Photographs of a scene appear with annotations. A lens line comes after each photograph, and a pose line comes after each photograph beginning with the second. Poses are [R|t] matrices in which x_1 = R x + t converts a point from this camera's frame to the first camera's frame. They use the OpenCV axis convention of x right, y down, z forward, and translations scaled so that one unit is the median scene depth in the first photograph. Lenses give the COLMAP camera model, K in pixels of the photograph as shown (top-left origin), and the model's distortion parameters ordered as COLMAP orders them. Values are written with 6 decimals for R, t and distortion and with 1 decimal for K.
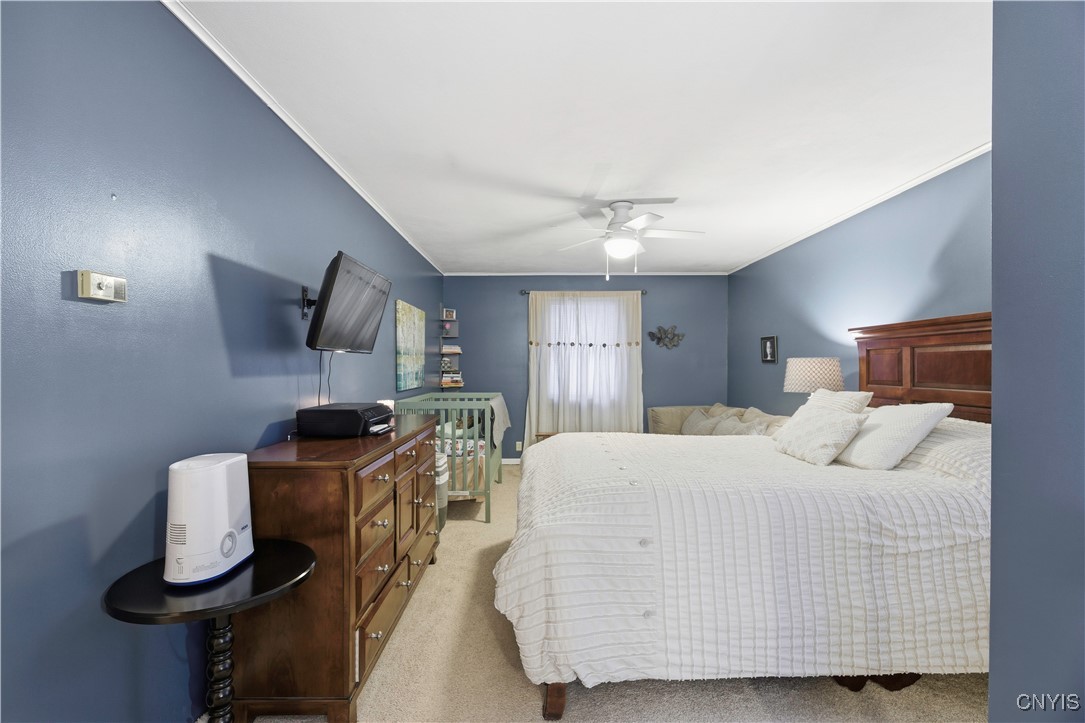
lens RADIAL K [[492.9, 0, 541.8], [0, 492.9, 363.2], [0, 0, 1]] dist [-0.002516, -0.001063]
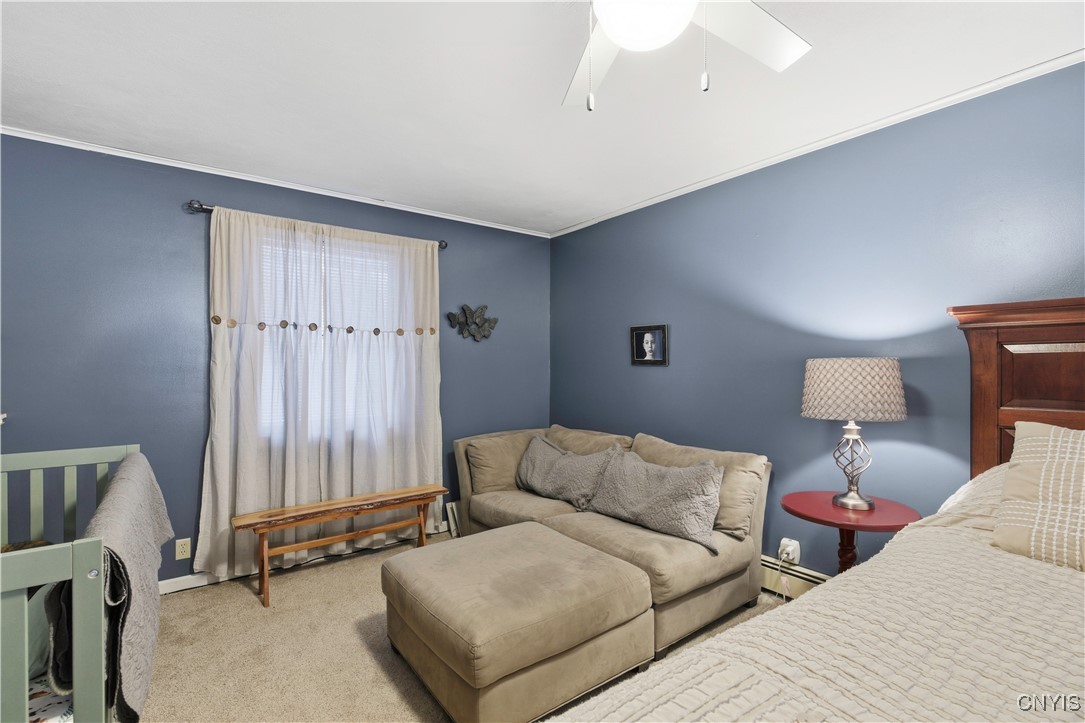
lens RADIAL K [[492.9, 0, 544.5], [0, 492.9, 363.6], [0, 0, 1]] dist [-0.002516, -0.001063]
pose [[0.803521, 0.001550, 0.595275, -0.049071], [-0.004215, 0.999986, 0.003086, -0.002930], [-0.595262, -0.004989, 0.803516, 0.446798]]
